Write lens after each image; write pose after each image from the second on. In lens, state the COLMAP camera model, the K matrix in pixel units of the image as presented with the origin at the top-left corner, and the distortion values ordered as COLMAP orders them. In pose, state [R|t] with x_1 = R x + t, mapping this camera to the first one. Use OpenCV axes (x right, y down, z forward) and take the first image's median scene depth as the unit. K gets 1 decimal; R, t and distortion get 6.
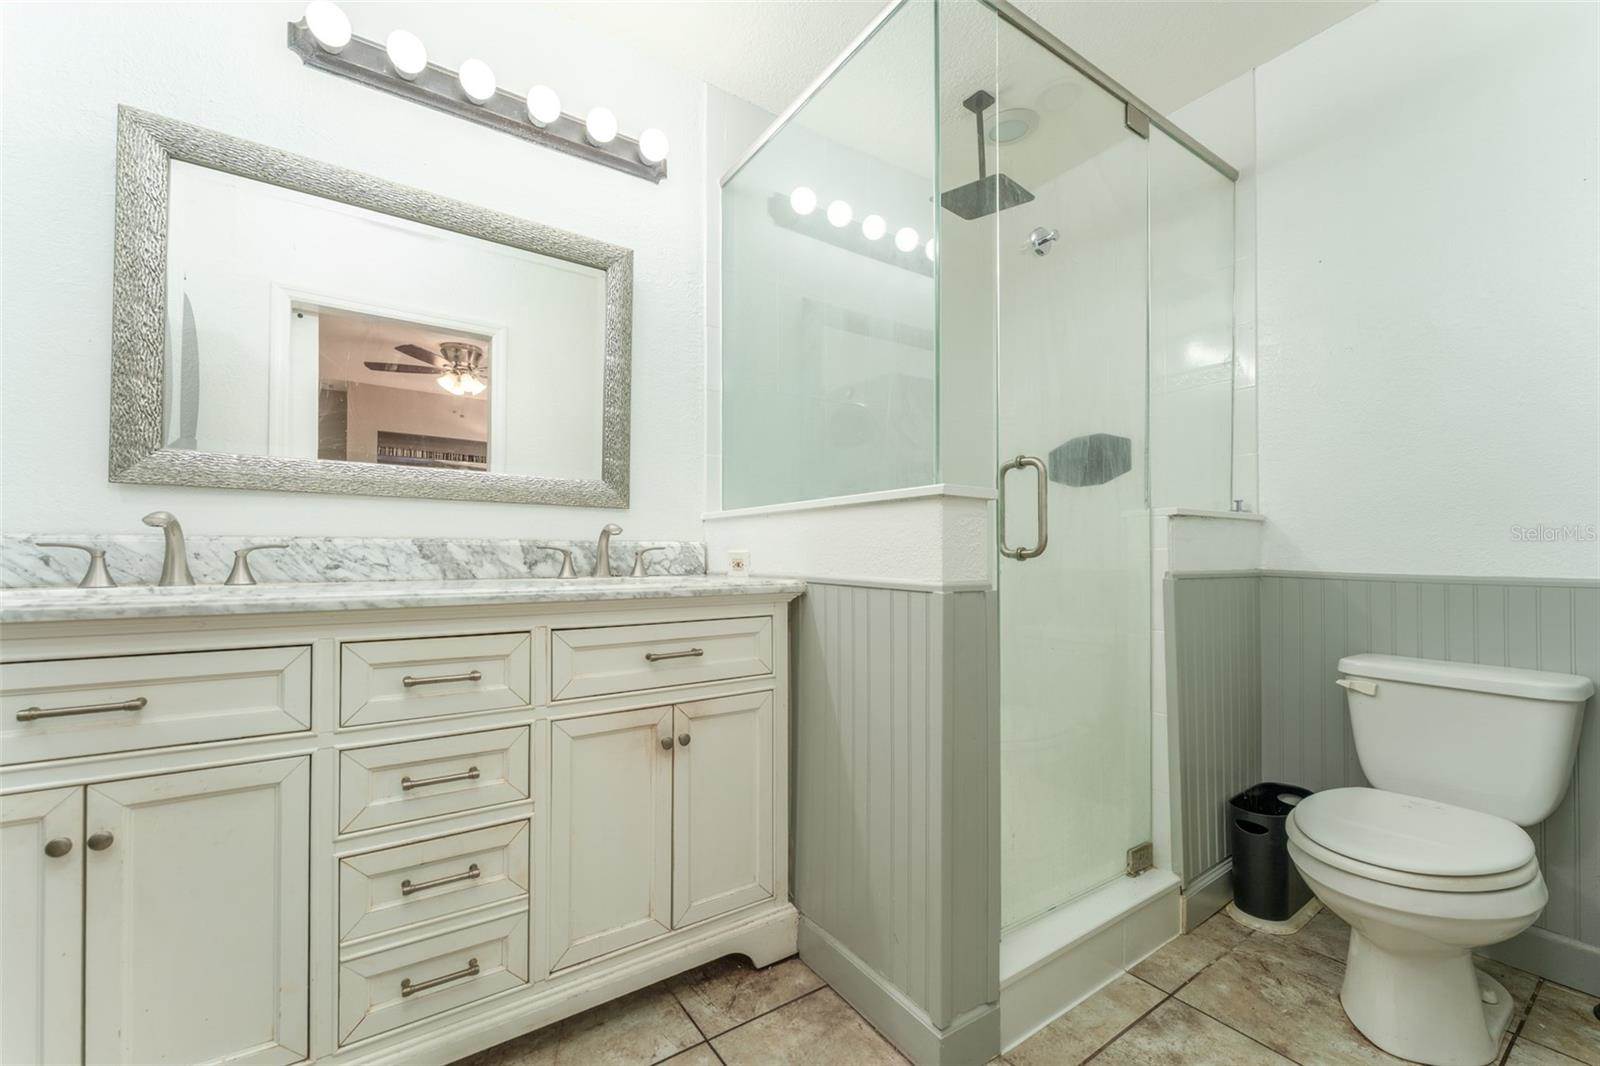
lens RADIAL K [[640.8, 0, 797.0], [0, 640.8, 536.2], [0, 0, 1]] dist [-0.002448, -0.000395]
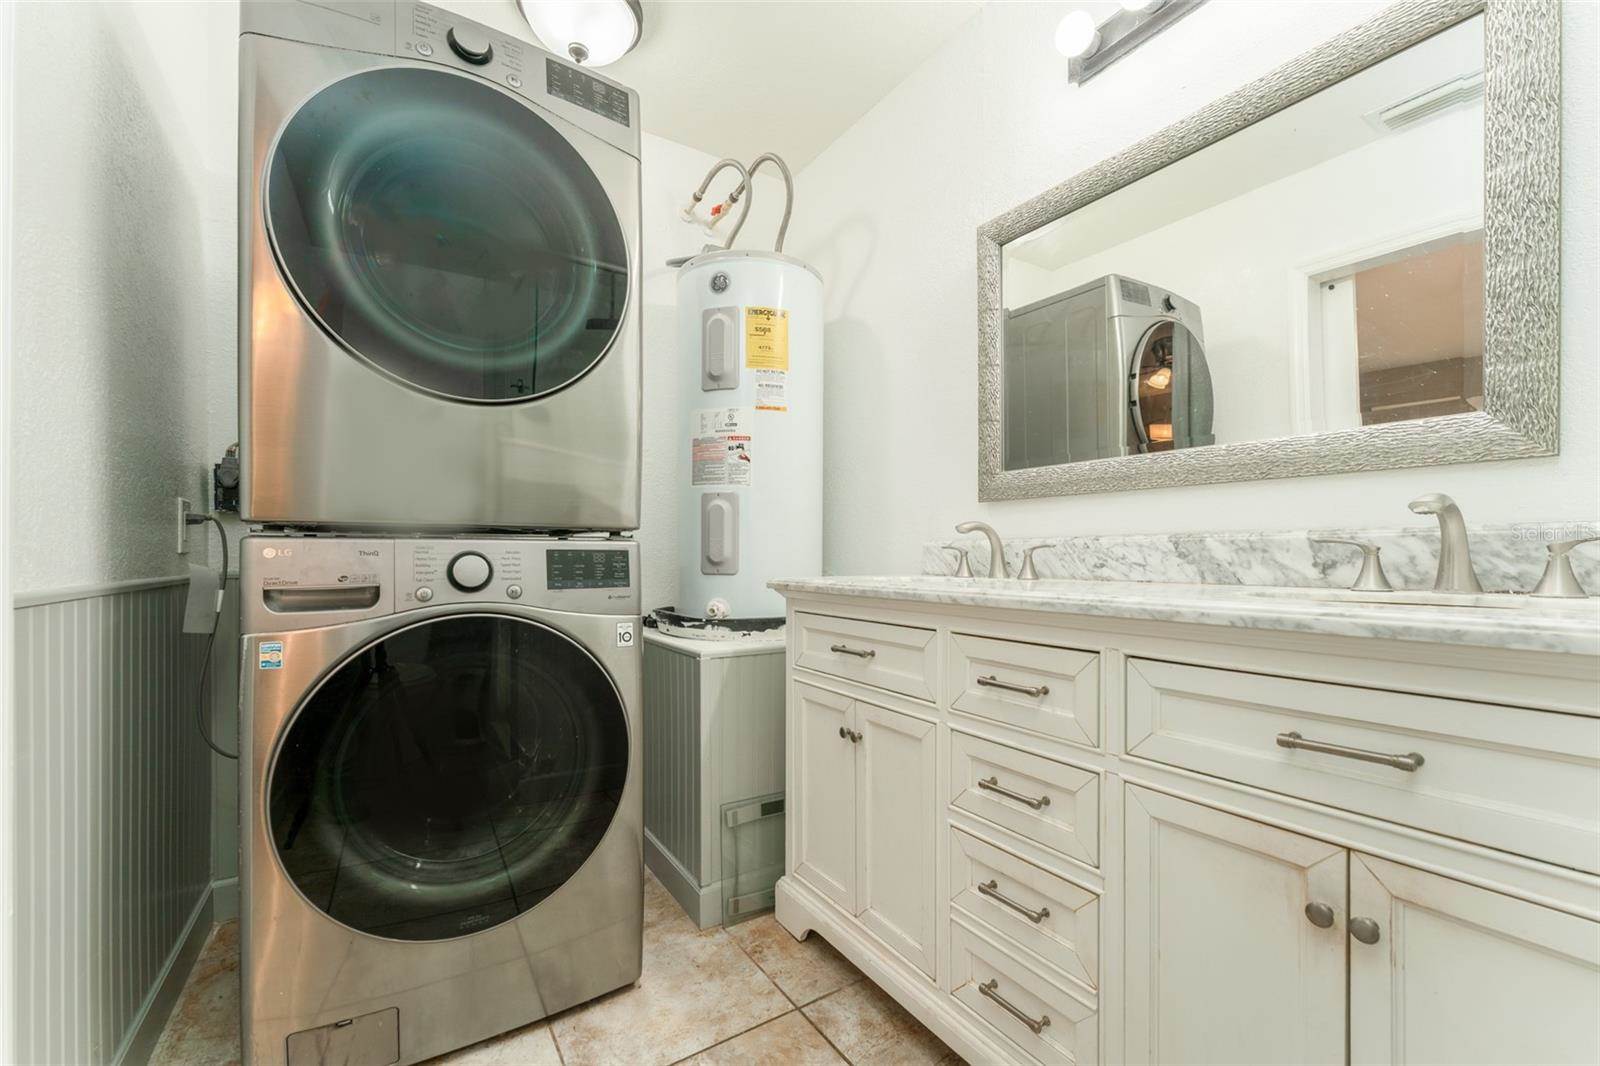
lens RADIAL K [[653.6, 0, 799.3], [0, 653.6, 550.0], [0, 0, 1]] dist [-0.001276, -0.000165]
pose [[-0.031124, -0.009227, -0.999473, 0.305978], [0.032592, 0.999416, -0.010241, 0.018196], [0.998984, -0.032894, -0.030805, 0.544337]]
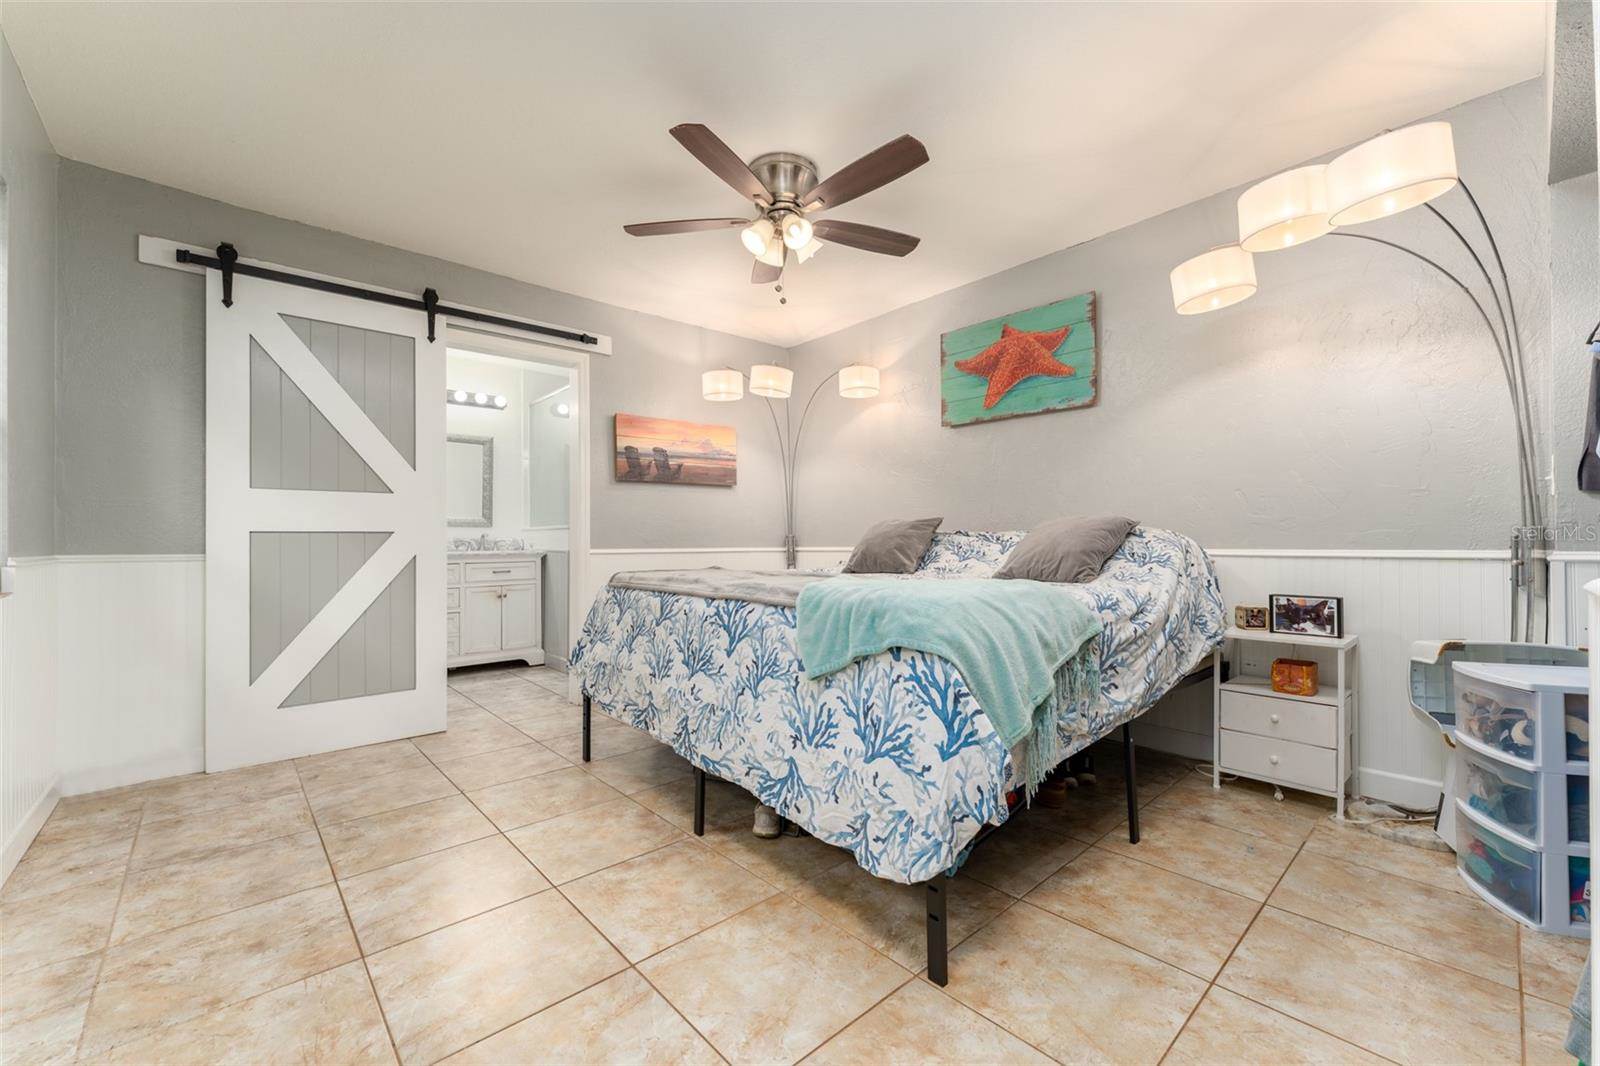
lens RADIAL K [[640.8, 0, 797.0], [0, 640.8, 536.2], [0, 0, 1]] dist [-0.002448, -0.000395]
pose [[0.992652, -0.000280, 0.121005, 0.909210], [-0.003260, 0.999573, 0.029054, -0.109661], [-0.120962, -0.029235, 0.992227, -2.455712]]
